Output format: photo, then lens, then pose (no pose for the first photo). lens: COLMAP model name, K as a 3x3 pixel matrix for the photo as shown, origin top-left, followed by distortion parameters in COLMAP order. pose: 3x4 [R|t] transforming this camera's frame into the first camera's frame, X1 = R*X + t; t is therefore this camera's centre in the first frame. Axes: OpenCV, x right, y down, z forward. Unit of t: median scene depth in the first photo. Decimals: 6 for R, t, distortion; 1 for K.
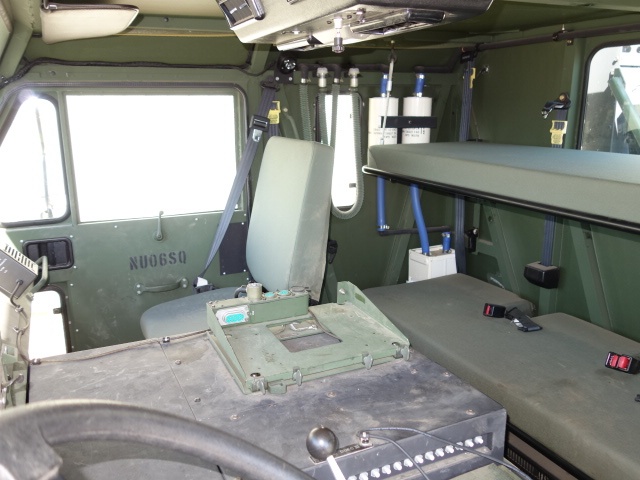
lens RADIAL K [[565.5, 0, 318.9], [0, 565.5, 235.8], [0, 0, 1]] dist [0.001220, 0.003891]
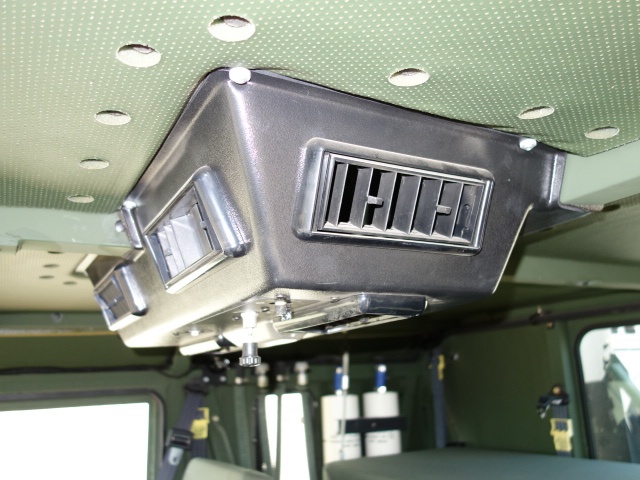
lens RADIAL K [[565.5, 0, 320.7], [0, 565.5, 238.6], [0, 0, 1]] dist [0.001220, 0.003891]
pose [[0.996452, -0.019602, 0.081849, 0.028565], [0.055371, 0.885078, -0.462138, -0.078980], [-0.063384, 0.465030, 0.883023, 0.197535]]
